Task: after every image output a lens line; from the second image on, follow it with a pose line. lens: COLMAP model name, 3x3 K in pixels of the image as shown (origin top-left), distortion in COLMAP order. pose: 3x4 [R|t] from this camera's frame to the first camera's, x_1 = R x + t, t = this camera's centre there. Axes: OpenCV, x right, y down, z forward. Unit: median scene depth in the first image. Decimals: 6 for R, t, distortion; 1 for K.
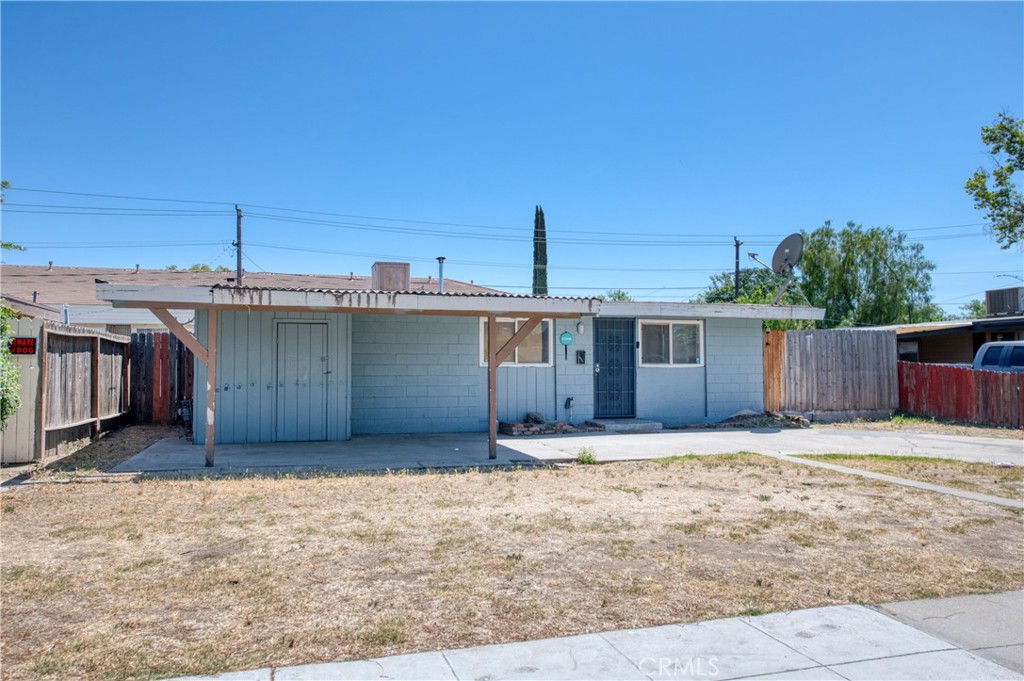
lens RADIAL K [[710.6, 0, 512.0], [0, 710.6, 340.5], [0, 0, 1]] dist [-0.001811, -0.000190]
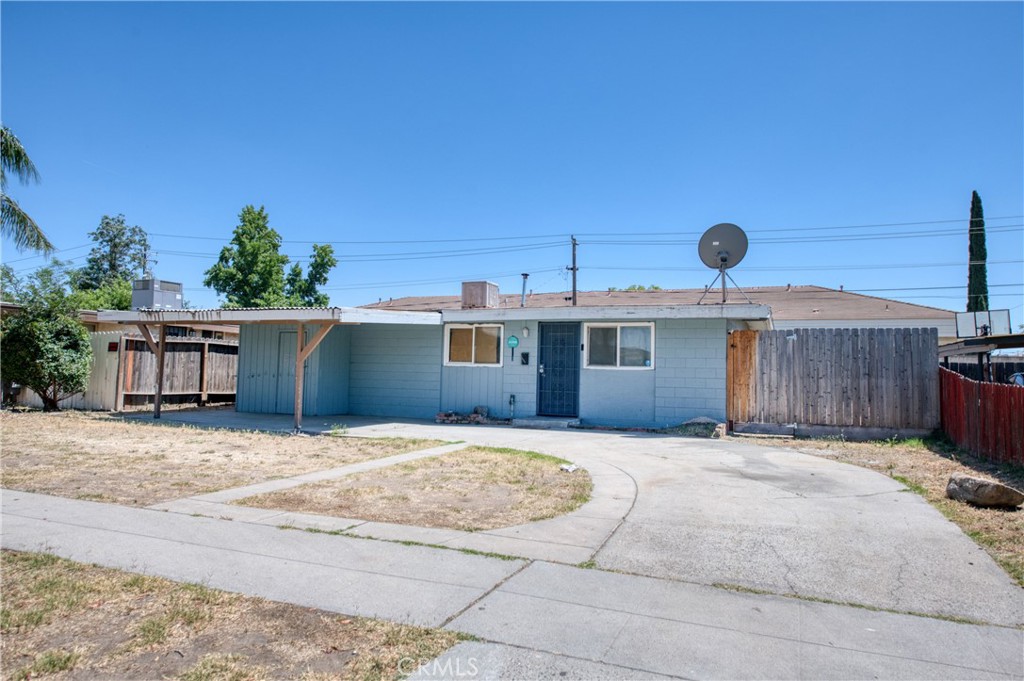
lens RADIAL K [[688.9, 0, 512.0], [0, 688.9, 340.5], [0, 0, 1]] dist [0.000870, -0.000322]
pose [[0.782295, -0.012333, -0.622786, 0.716511], [0.000893, 0.999825, -0.018678, 0.014602], [0.622908, 0.014055, 0.782169, 0.144418]]
